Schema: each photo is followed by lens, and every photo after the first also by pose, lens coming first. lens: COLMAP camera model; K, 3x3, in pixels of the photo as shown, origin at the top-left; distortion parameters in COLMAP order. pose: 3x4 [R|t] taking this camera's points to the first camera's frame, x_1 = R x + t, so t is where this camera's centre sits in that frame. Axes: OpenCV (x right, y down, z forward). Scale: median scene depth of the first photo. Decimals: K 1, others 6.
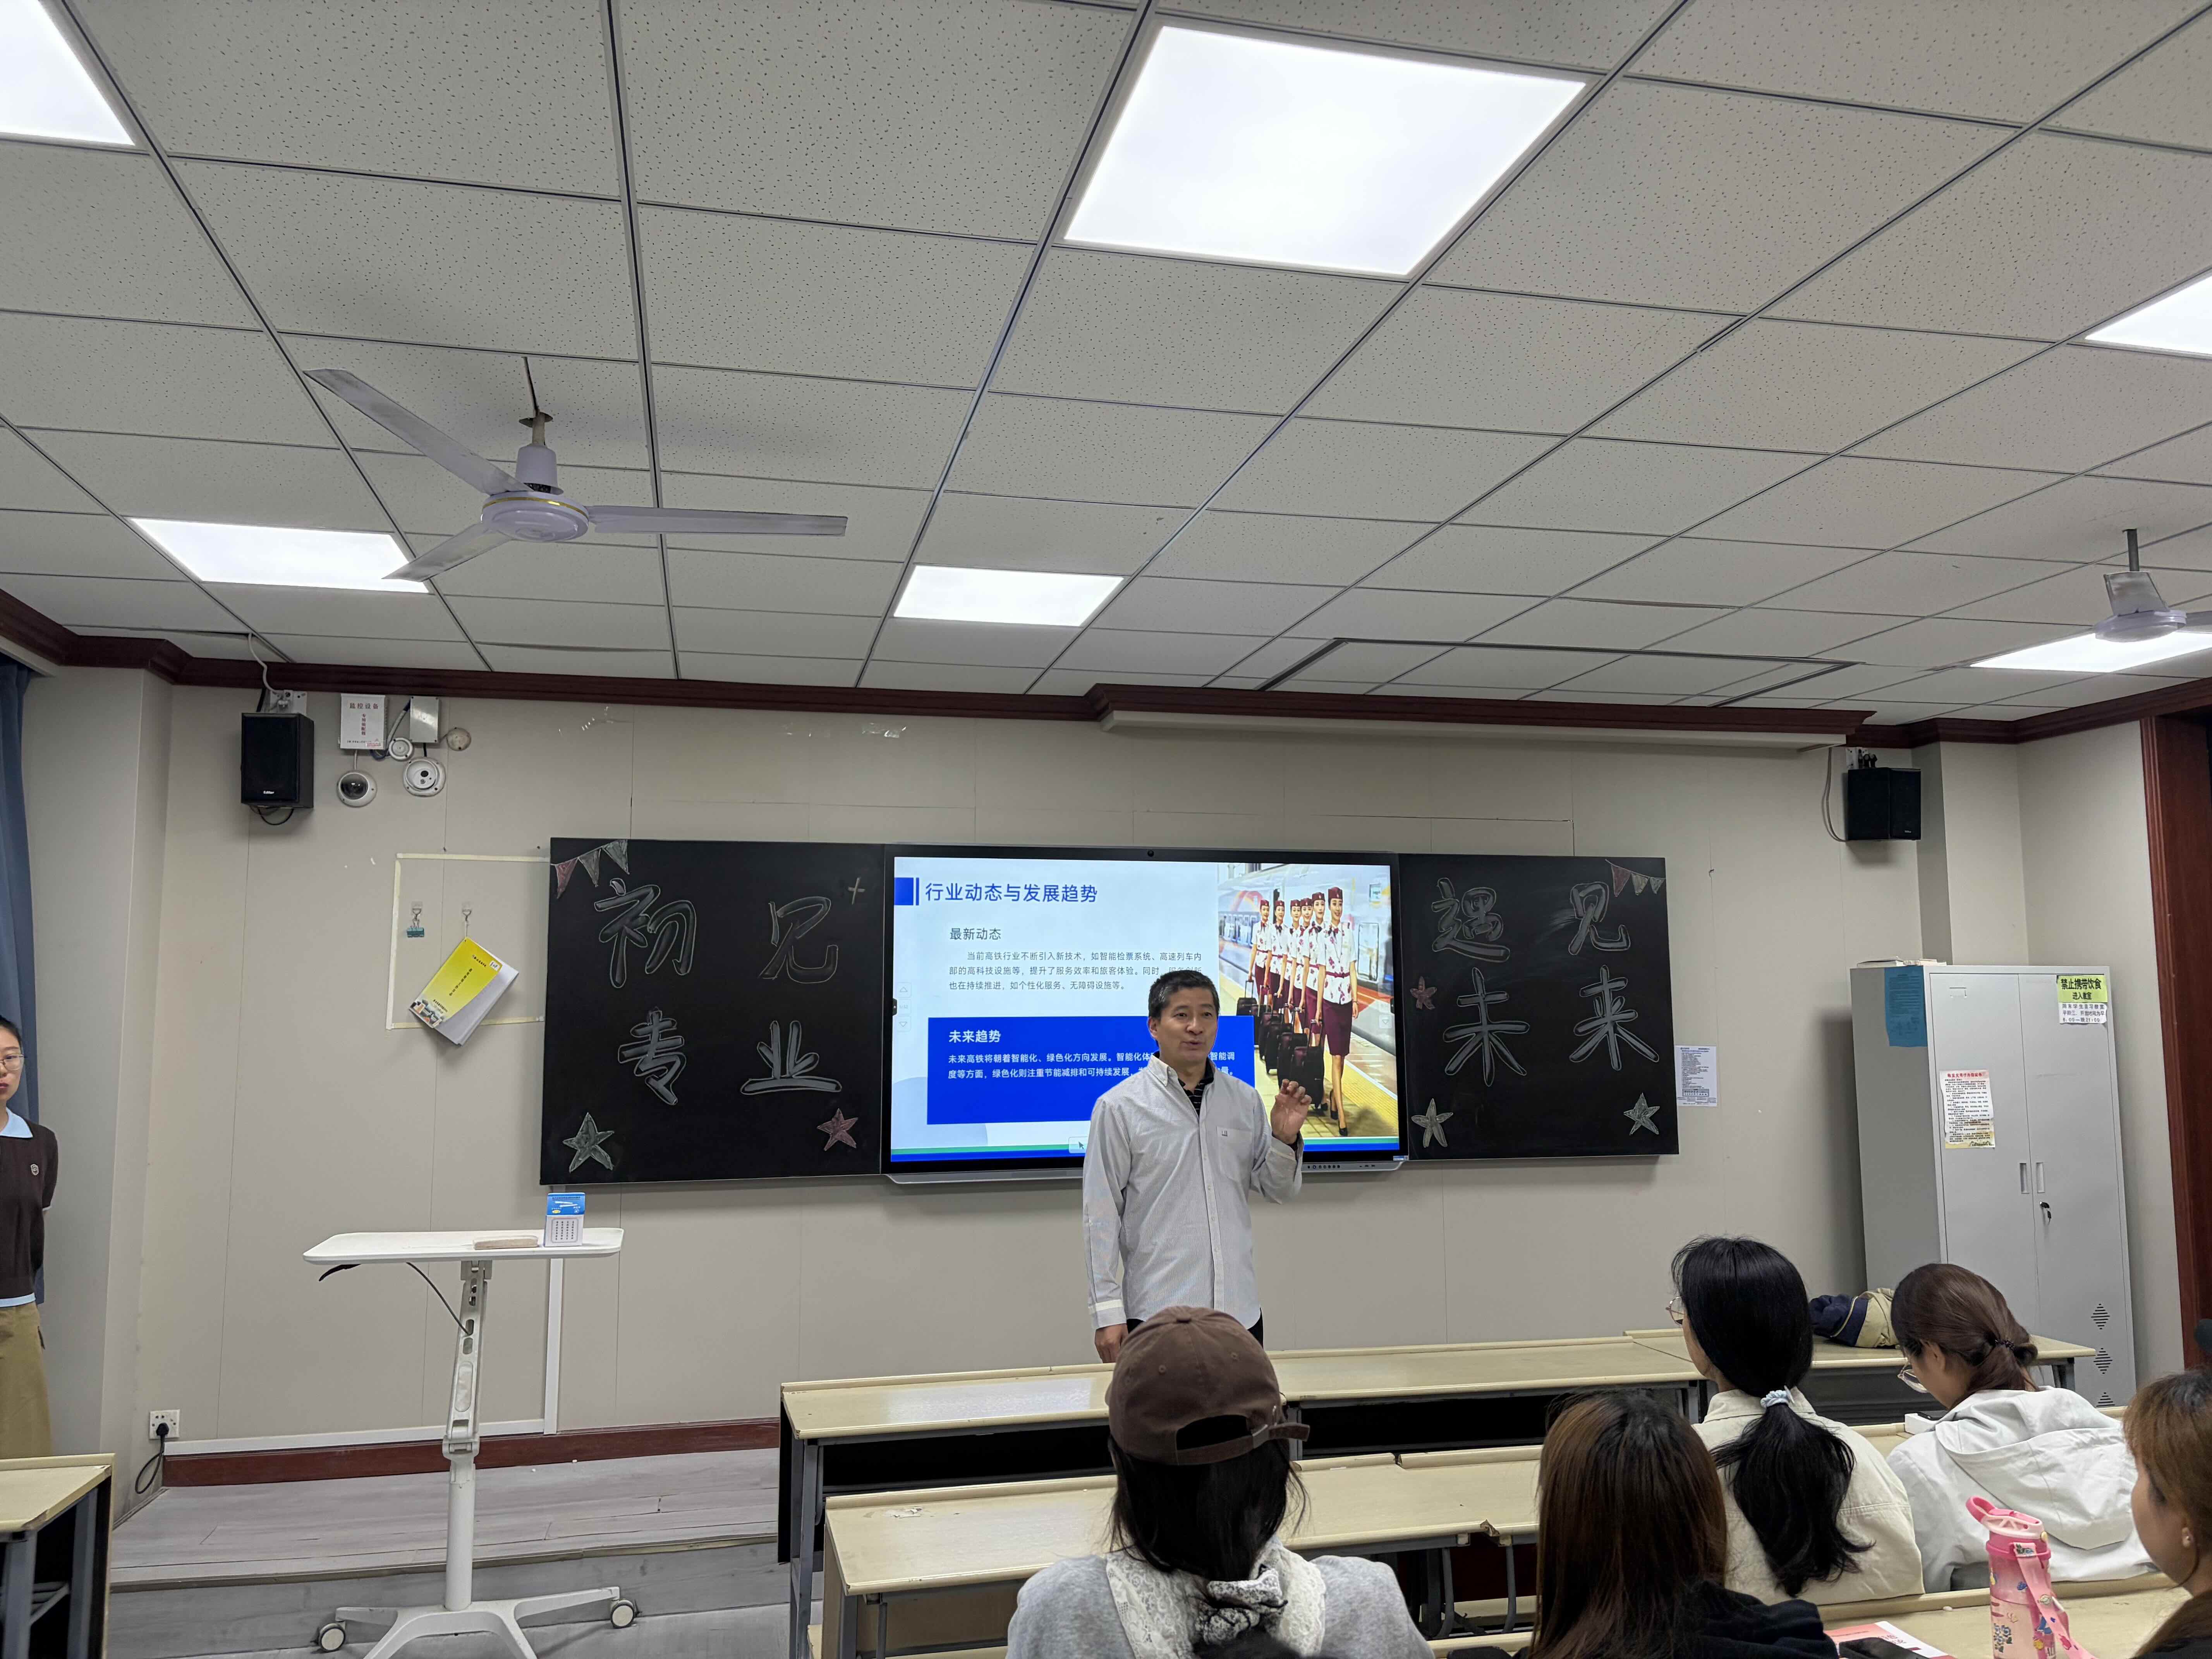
lens RADIAL K [[1690.5, 0, 1106.9], [0, 1690.5, 822.2], [0, 0, 1]] dist [0.058660, -0.084166]
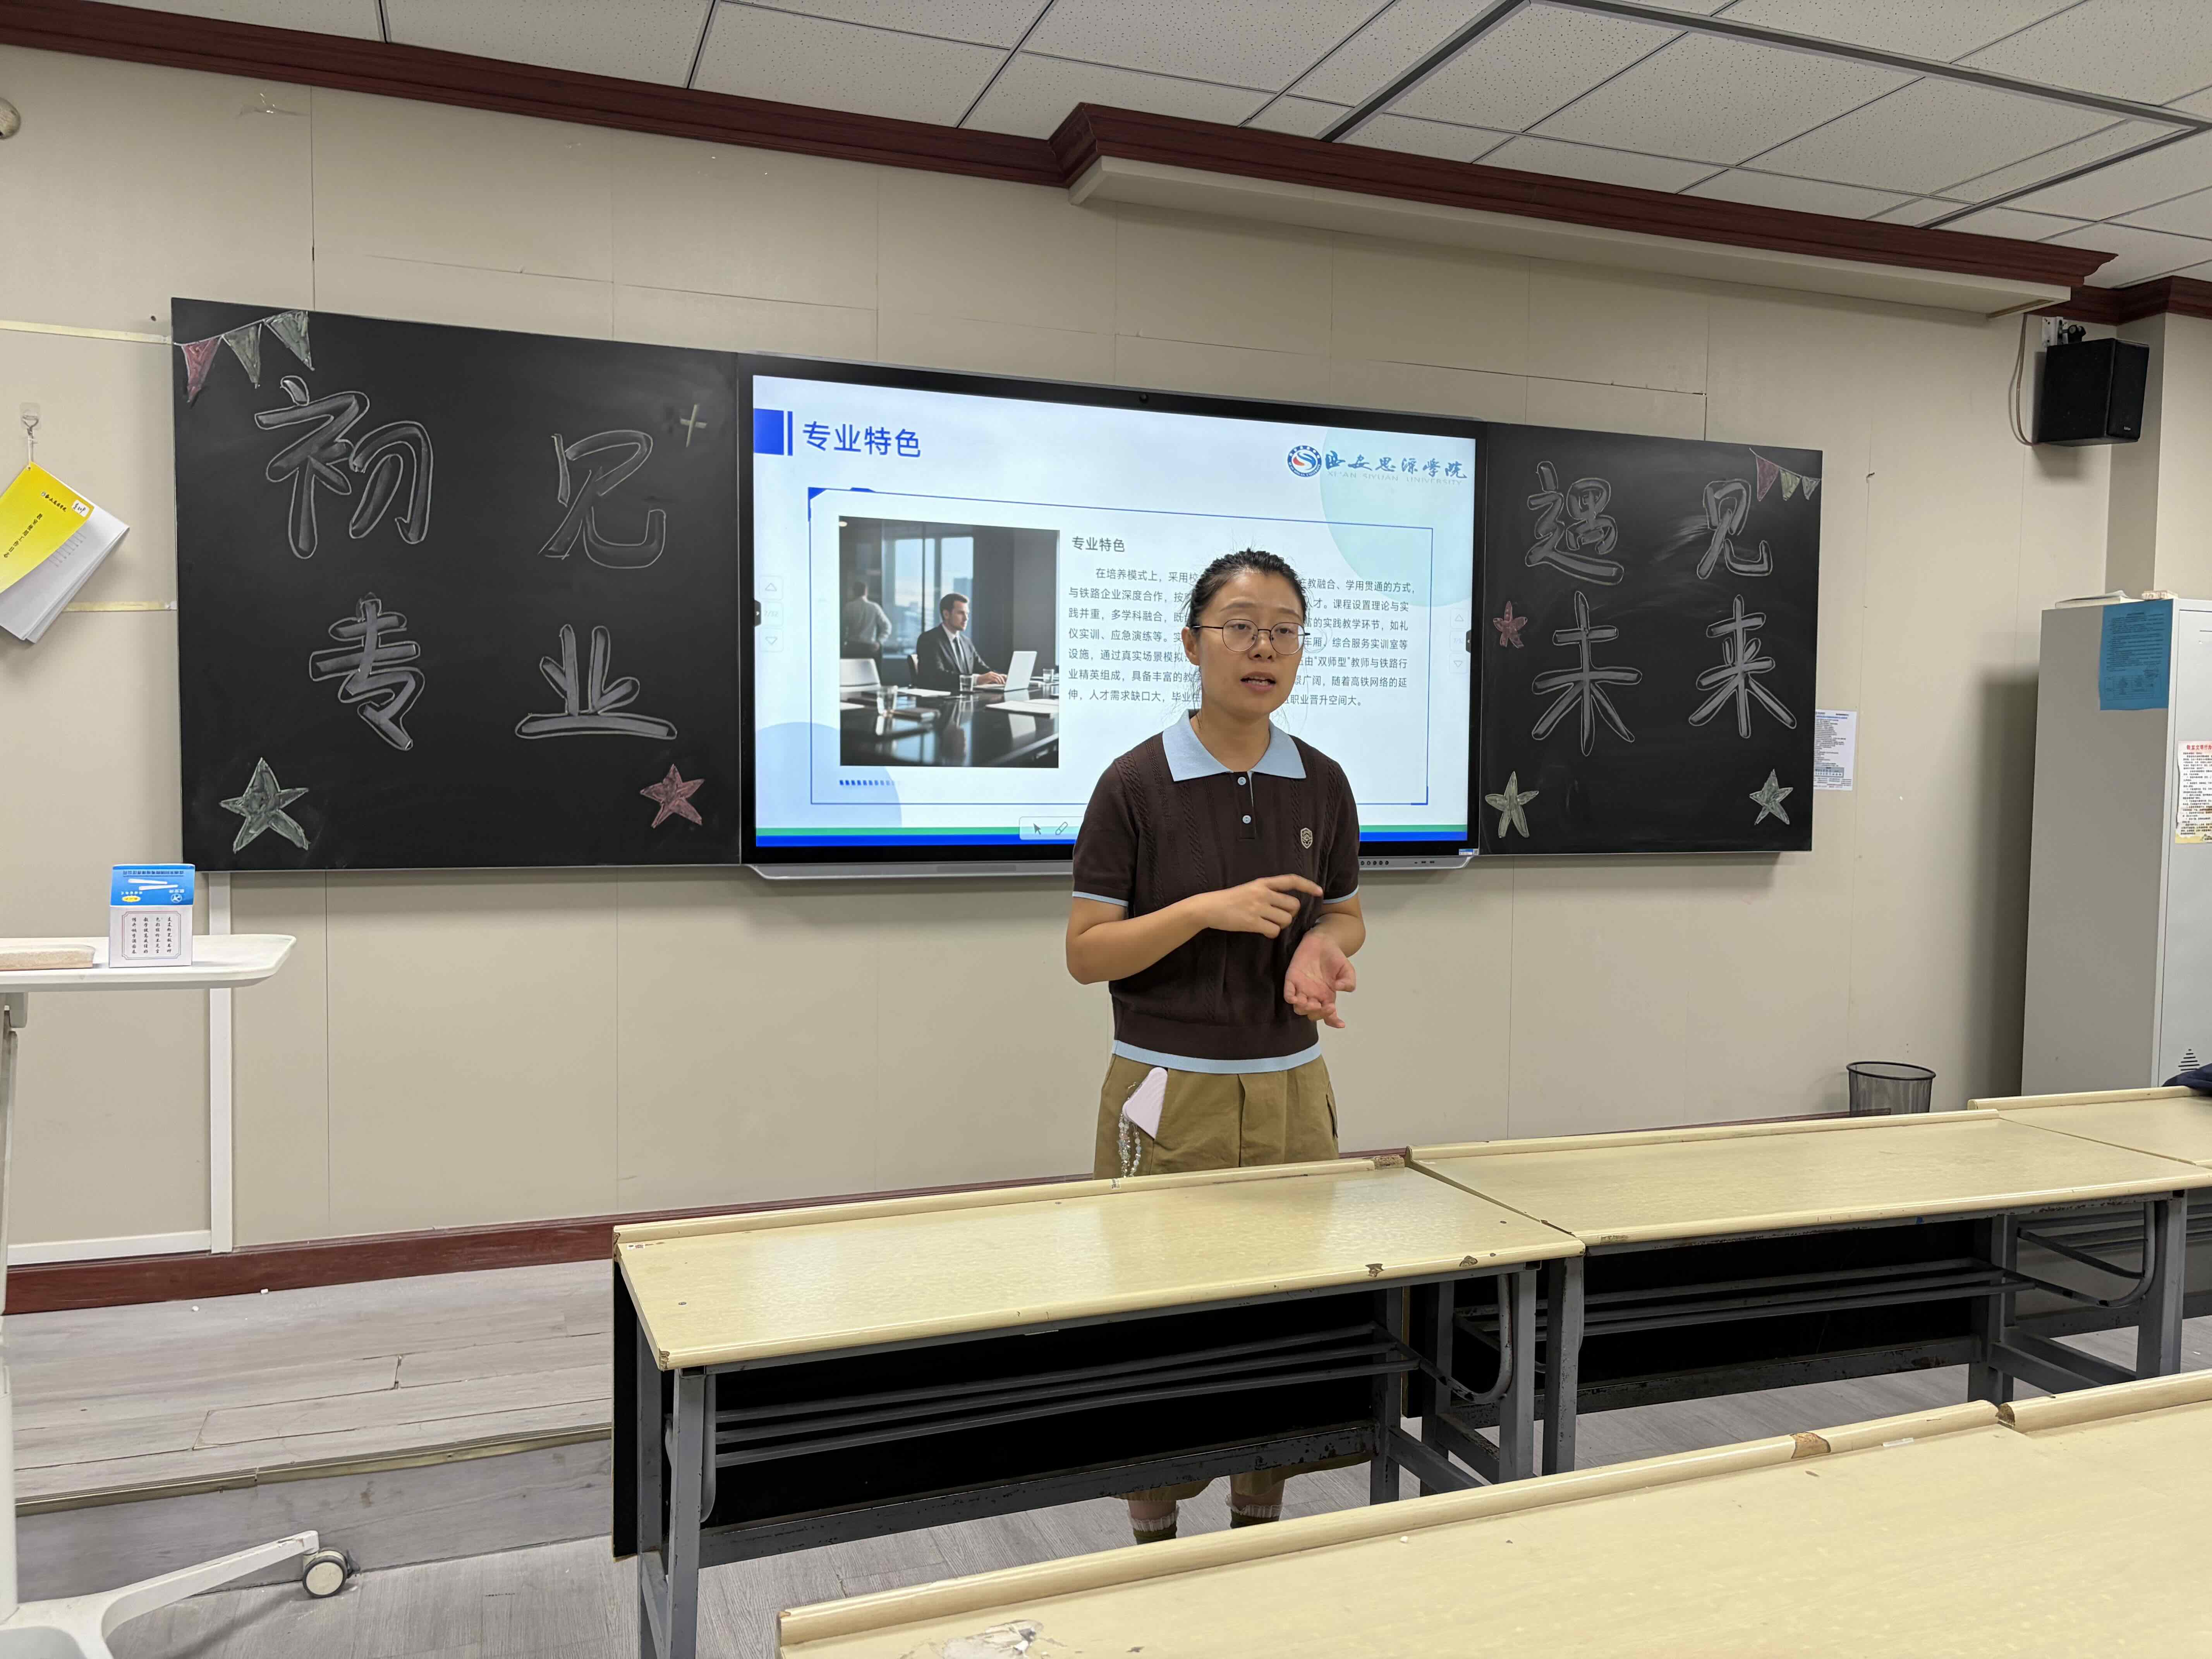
lens RADIAL K [[1690.5, 0, 1097.7], [0, 1690.5, 844.6], [0, 0, 1]] dist [0.058660, -0.084166]
pose [[0.992938, 0.010359, 0.118179, -0.071722], [-0.030117, 0.985555, 0.166657, 0.084439], [-0.114745, -0.169040, 0.978907, 0.333134]]
